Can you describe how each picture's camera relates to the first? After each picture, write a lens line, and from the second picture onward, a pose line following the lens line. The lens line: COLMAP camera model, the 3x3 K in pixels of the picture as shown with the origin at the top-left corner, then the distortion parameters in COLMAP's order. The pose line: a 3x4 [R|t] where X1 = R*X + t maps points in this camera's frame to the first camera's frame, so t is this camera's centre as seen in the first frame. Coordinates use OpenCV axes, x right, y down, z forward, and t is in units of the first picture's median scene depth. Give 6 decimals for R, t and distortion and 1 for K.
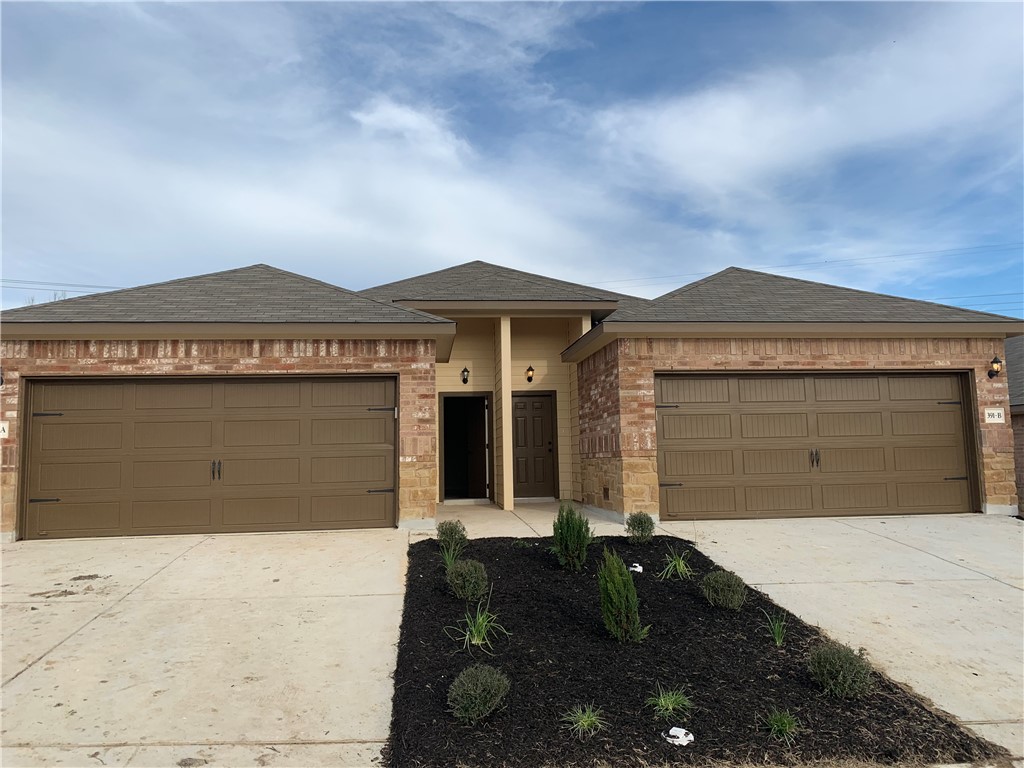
lens RADIAL K [[782.7, 0, 506.5], [0, 782.7, 378.3], [0, 0, 1]] dist [0.016111, -0.019030]
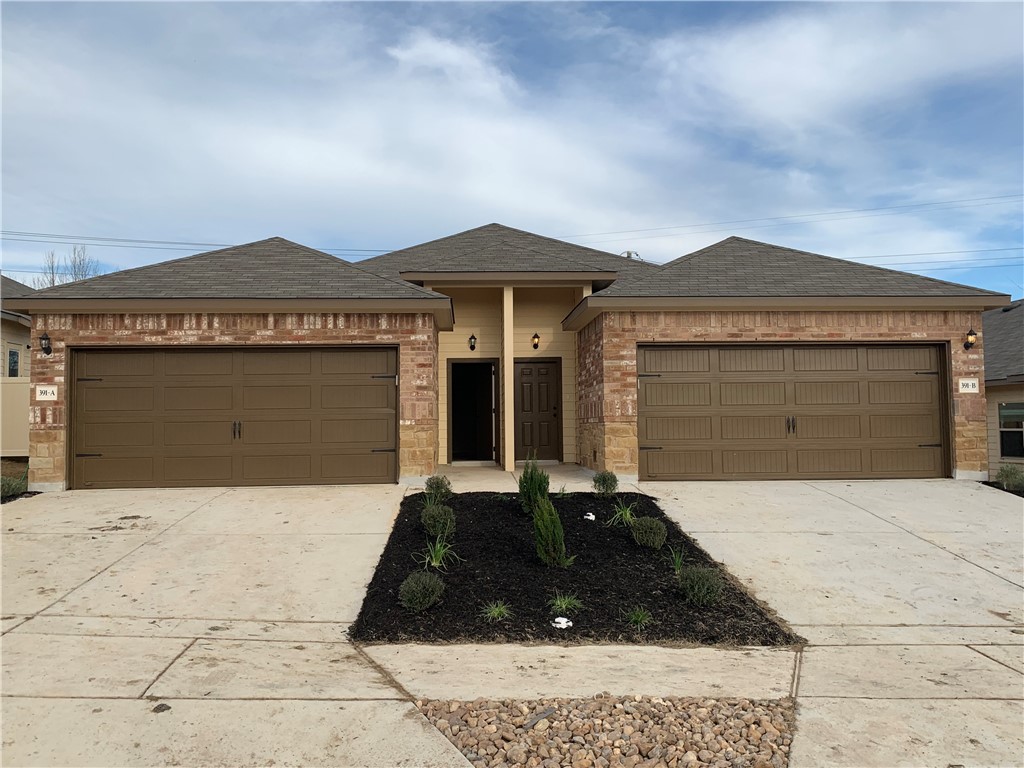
lens RADIAL K [[878.2, 0, 510.6], [0, 878.2, 387.2], [0, 0, 1]] dist [0.026502, -0.044804]
pose [[0.998194, 0.006918, -0.059671, 0.090019], [-0.003279, 0.998141, 0.060863, -0.021241], [0.059981, -0.060557, 0.996361, -0.215345]]
